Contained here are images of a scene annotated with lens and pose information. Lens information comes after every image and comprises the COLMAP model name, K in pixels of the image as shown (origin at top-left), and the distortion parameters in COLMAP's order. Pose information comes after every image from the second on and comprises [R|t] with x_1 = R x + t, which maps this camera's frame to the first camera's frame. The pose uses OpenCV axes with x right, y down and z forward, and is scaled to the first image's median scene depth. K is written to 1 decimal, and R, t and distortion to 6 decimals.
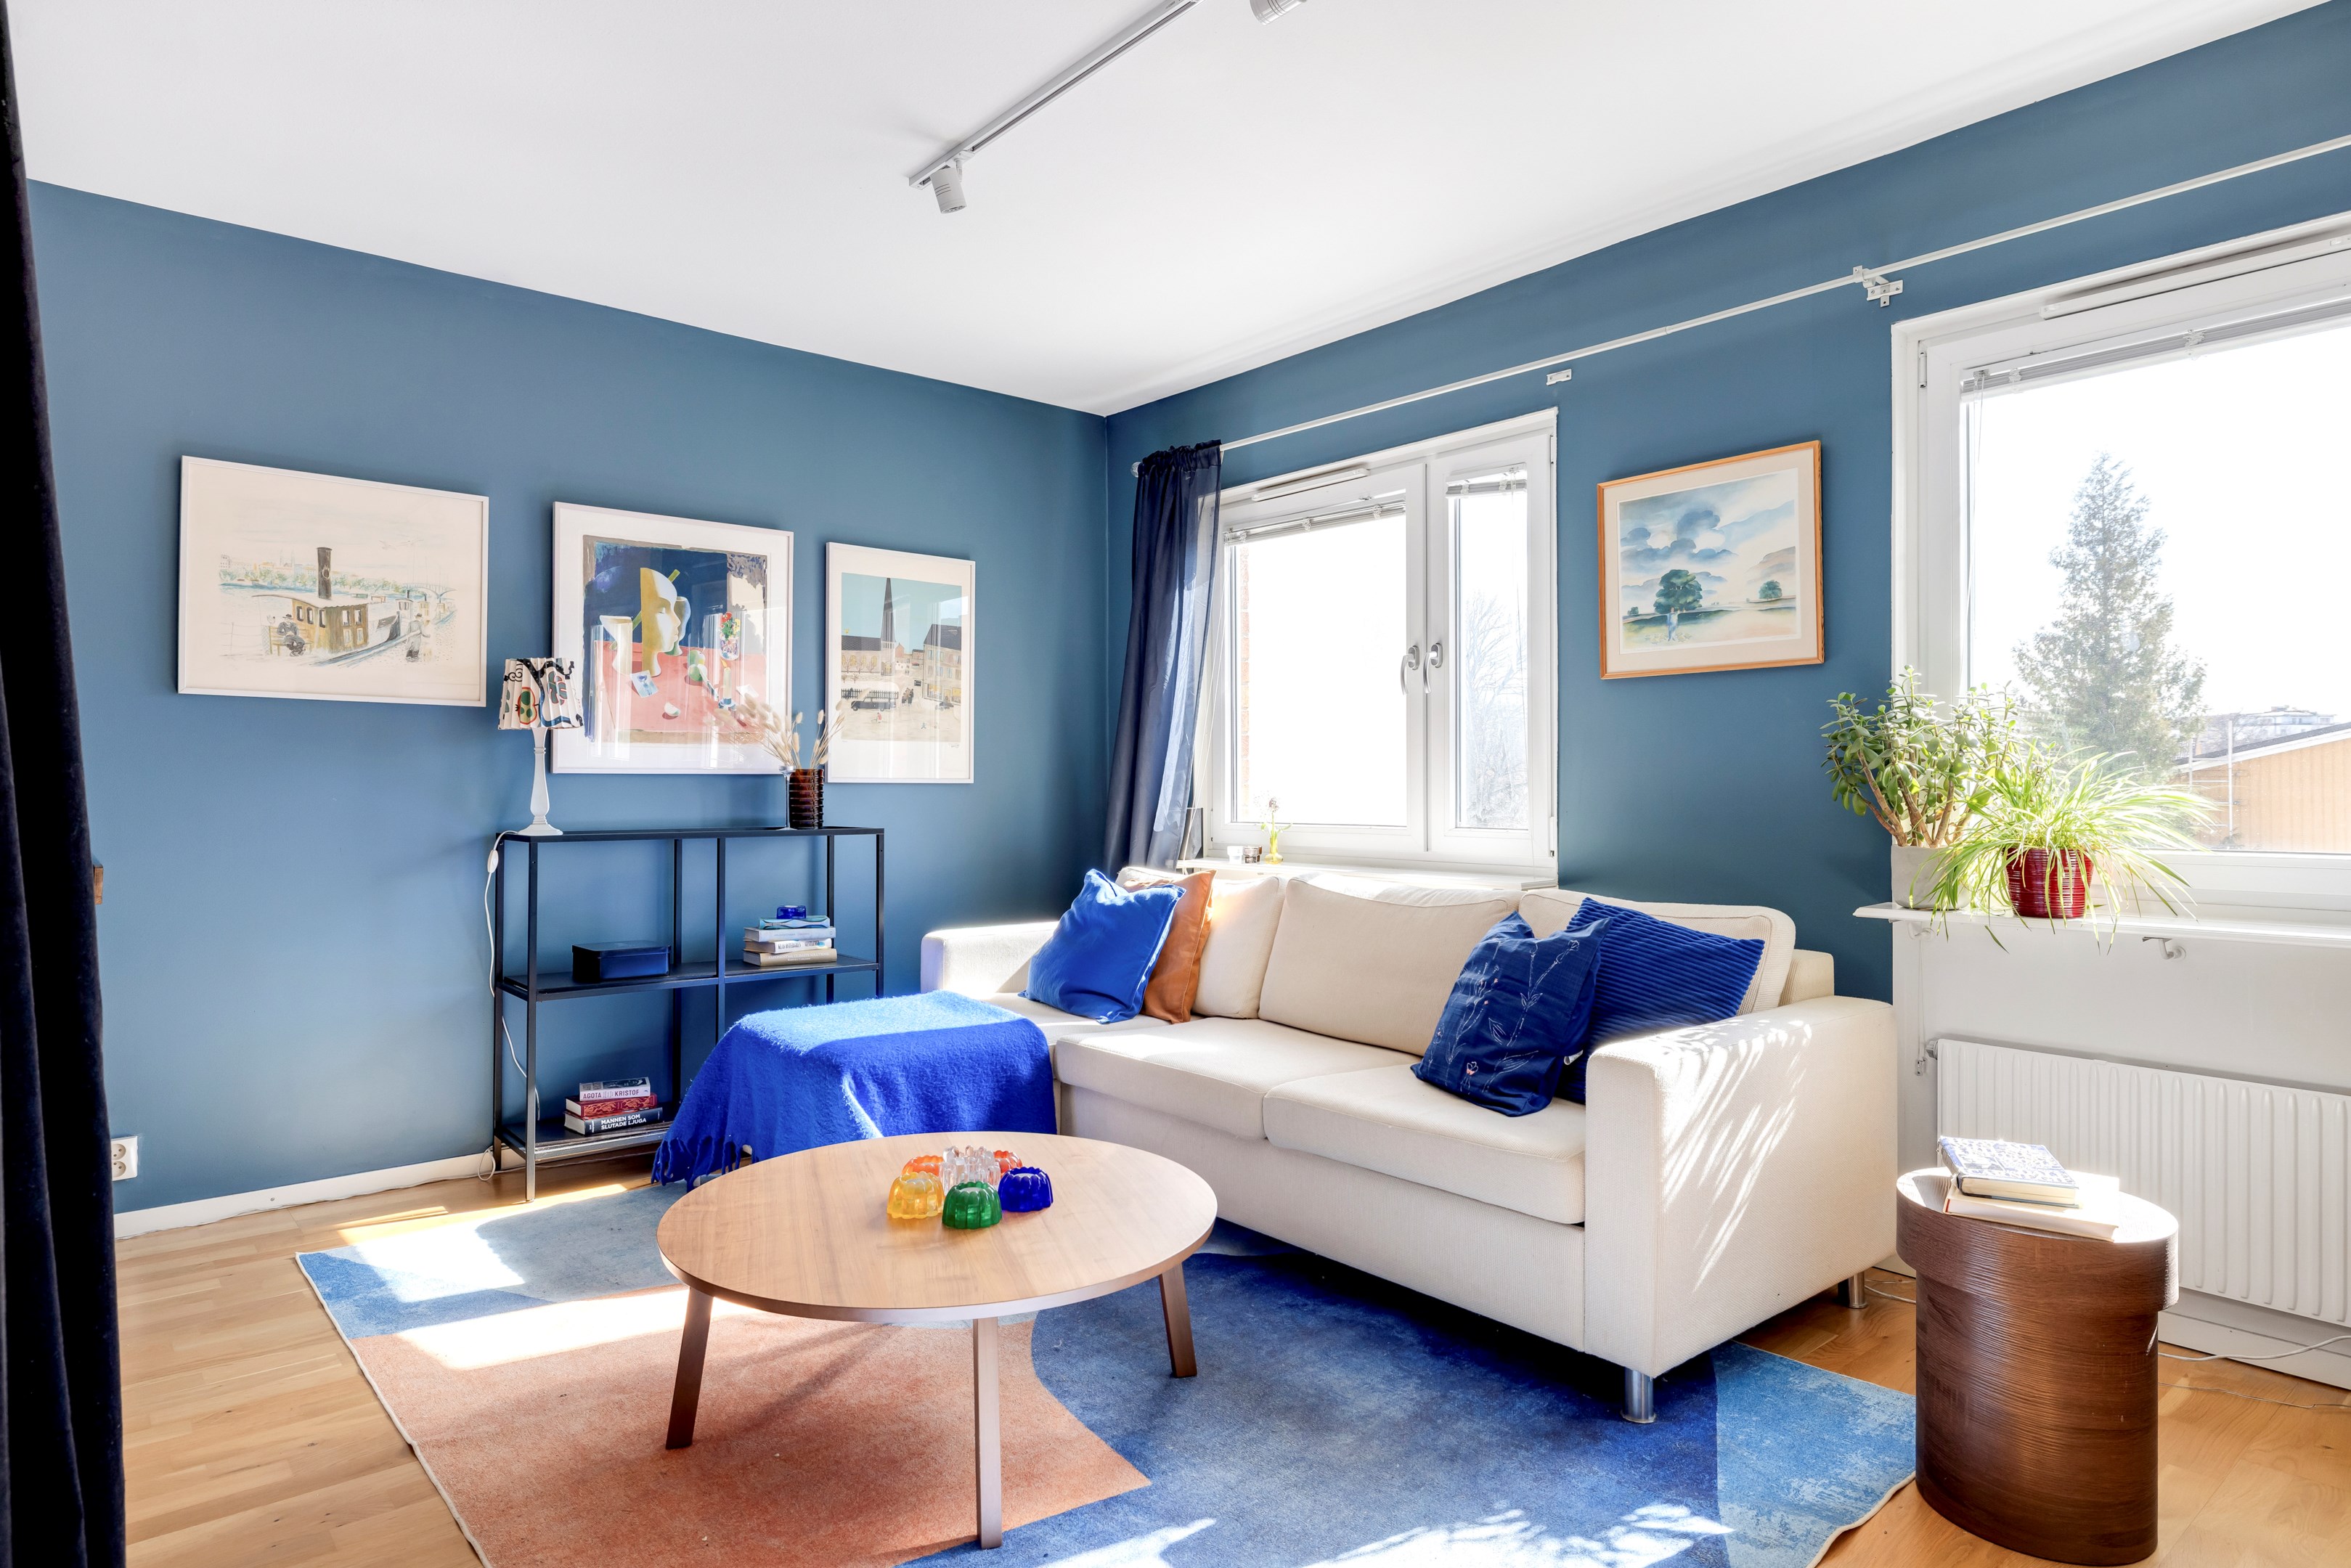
lens RADIAL K [[1344.5, 0, 1172.2], [0, 1344.5, 775.6], [0, 0, 1]] dist [0.003165, 0.000987]
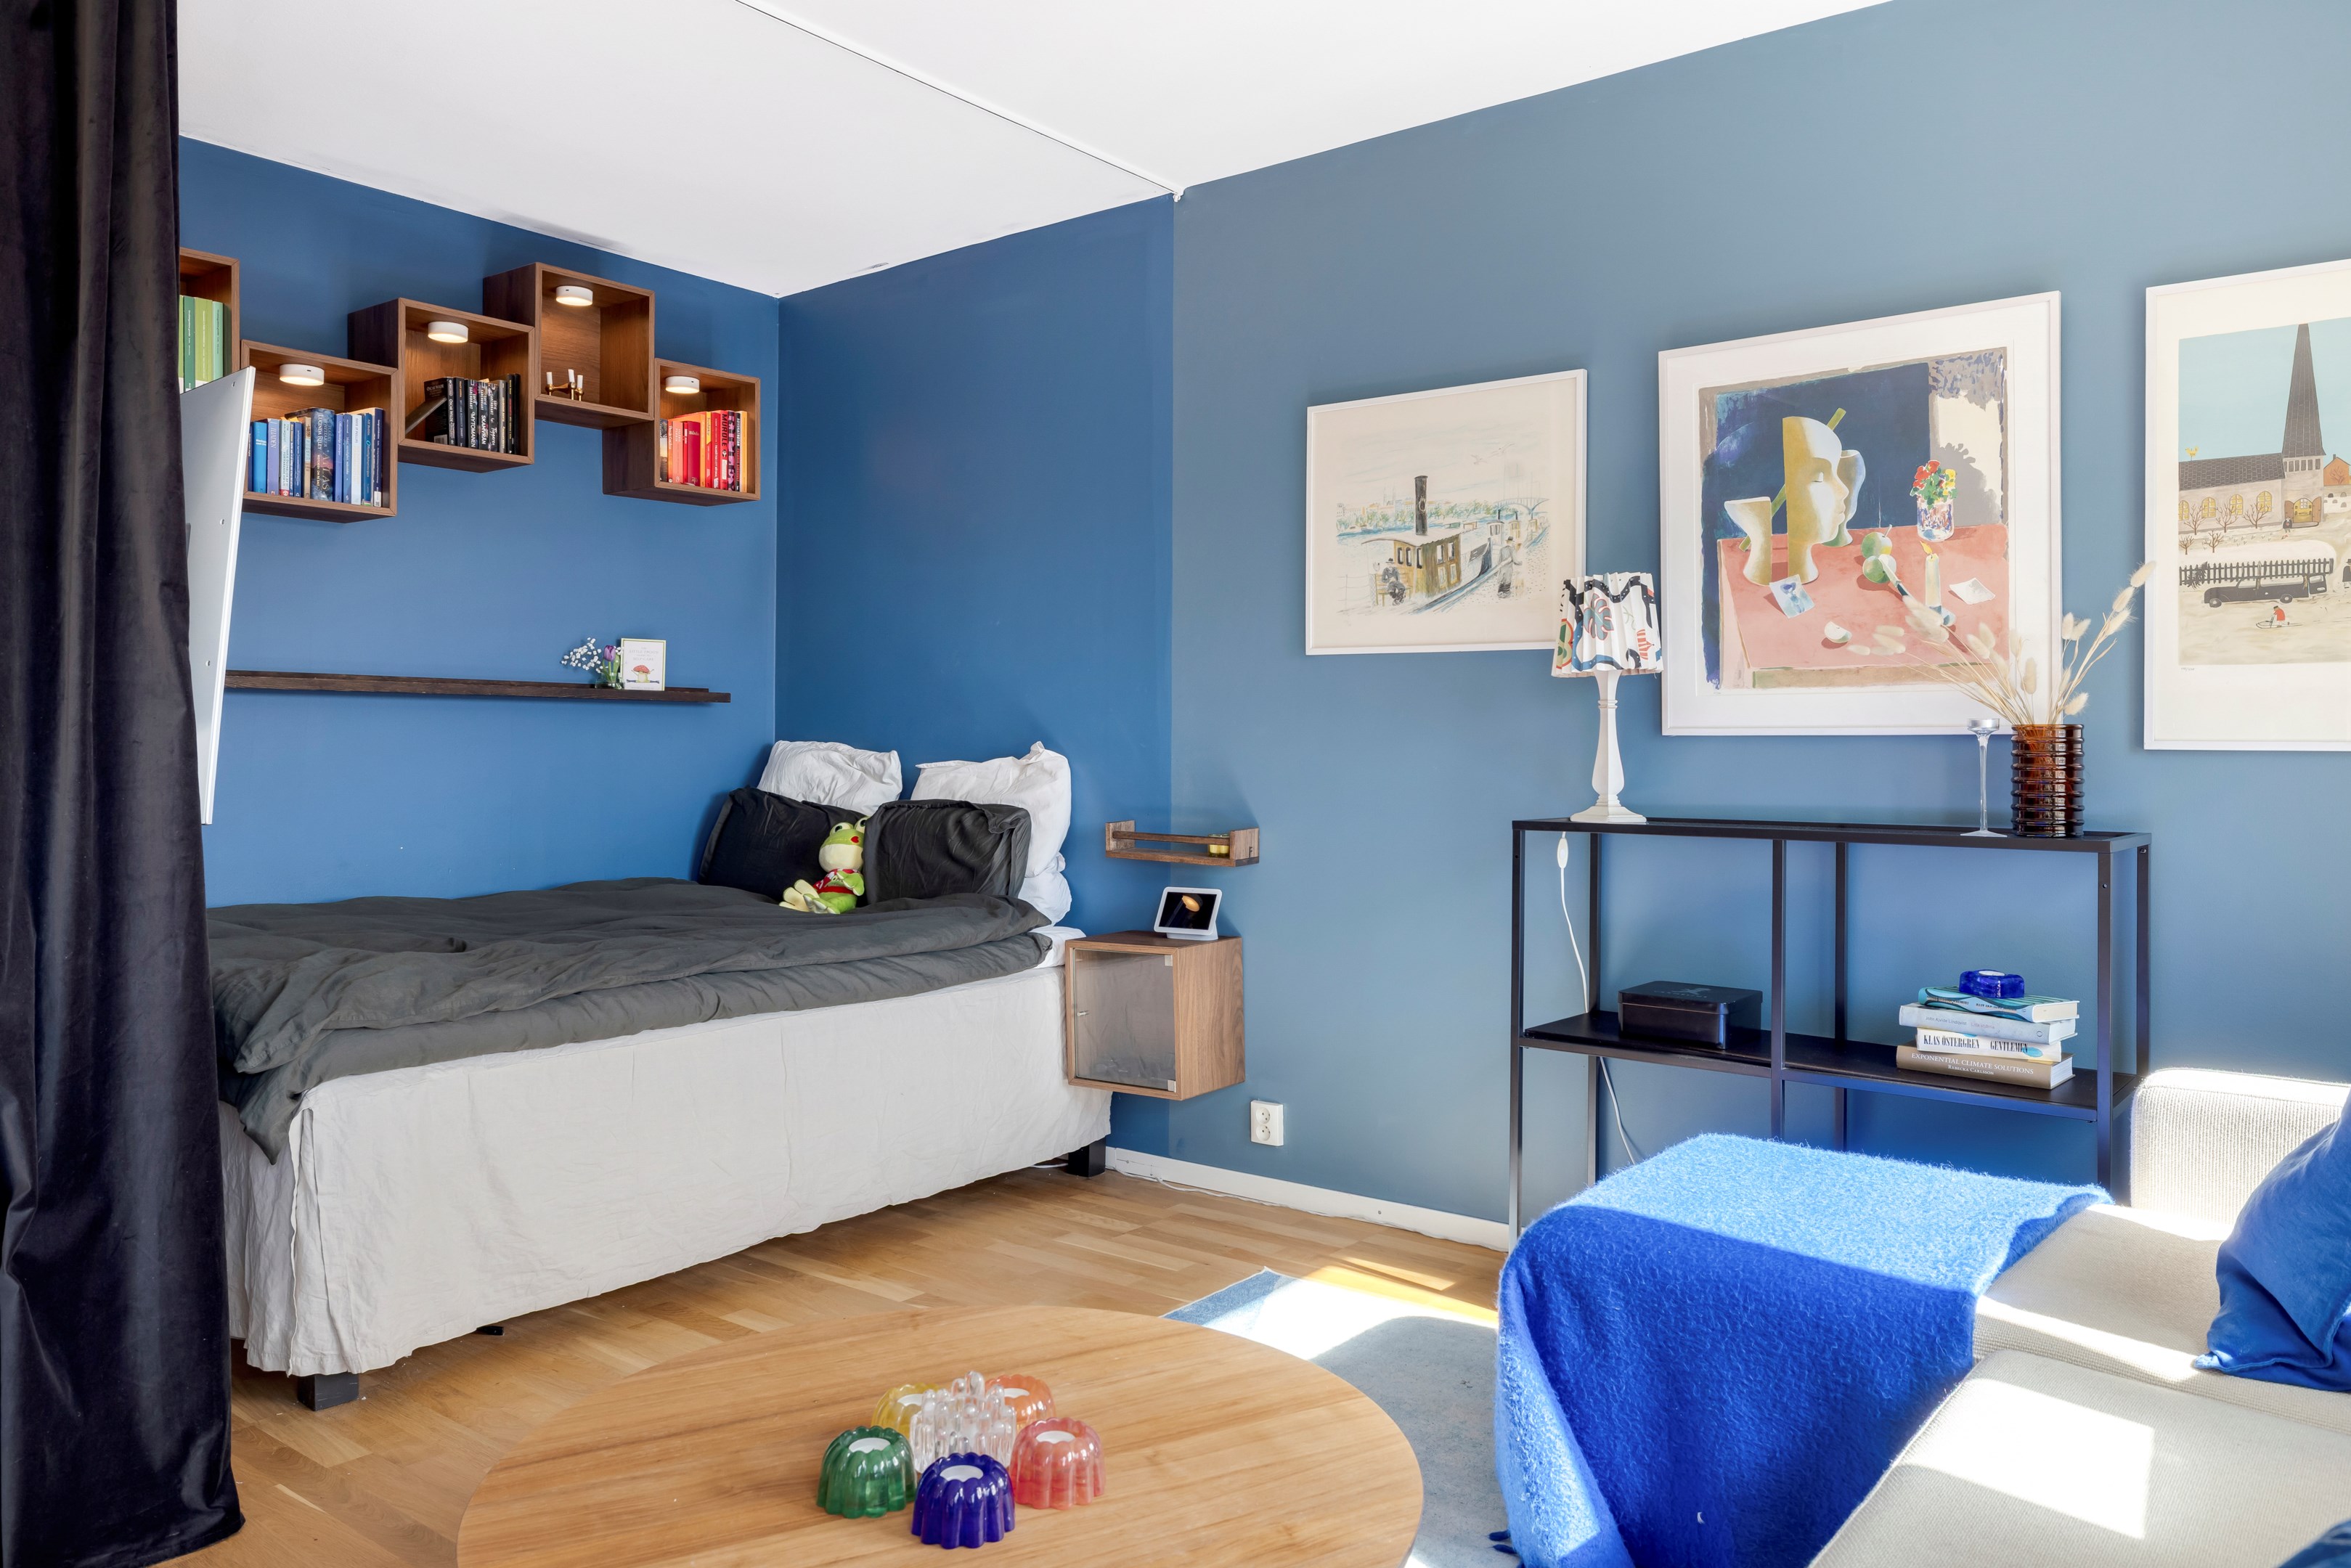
lens RADIAL K [[1641.0, 0, 1179.4], [0, 1641.0, 751.0], [0, 0, 1]] dist [0.002046, -0.001636]
pose [[0.197213, 0.003009, -0.980356, 0.353623], [0.002910, 0.999989, 0.003655, 0.002727], [0.980356, -0.003574, 0.197202, 0.607083]]
